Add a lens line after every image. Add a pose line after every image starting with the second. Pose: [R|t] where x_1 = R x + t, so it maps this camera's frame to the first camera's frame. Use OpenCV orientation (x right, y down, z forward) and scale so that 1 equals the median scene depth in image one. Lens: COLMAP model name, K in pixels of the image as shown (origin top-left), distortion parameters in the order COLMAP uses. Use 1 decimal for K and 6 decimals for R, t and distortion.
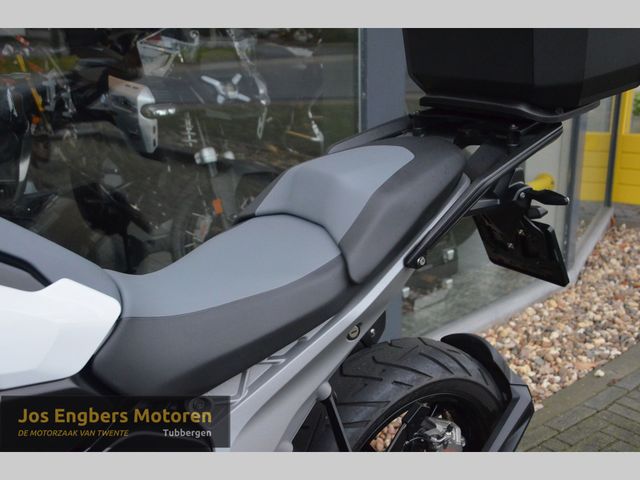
lens RADIAL K [[757.3, 0, 320.0], [0, 757.3, 240.0], [0, 0, 1]] dist [-0.092715, 0.443932]
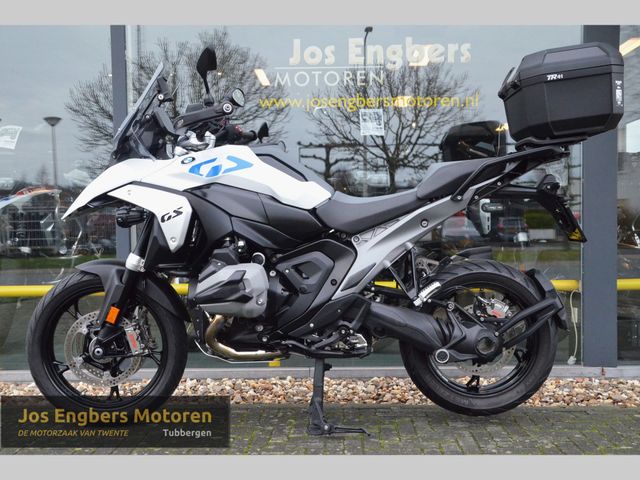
lens RADIAL K [[718.7, 0, 320.0], [0, 718.7, 240.0], [0, 0, 1]] dist [-0.076035, 0.338164]
pose [[0.770484, 0.018018, -0.637204, 1.248045], [-0.183181, 0.963698, -0.194246, 0.675701], [0.610573, 0.266387, 0.745815, -0.891928]]
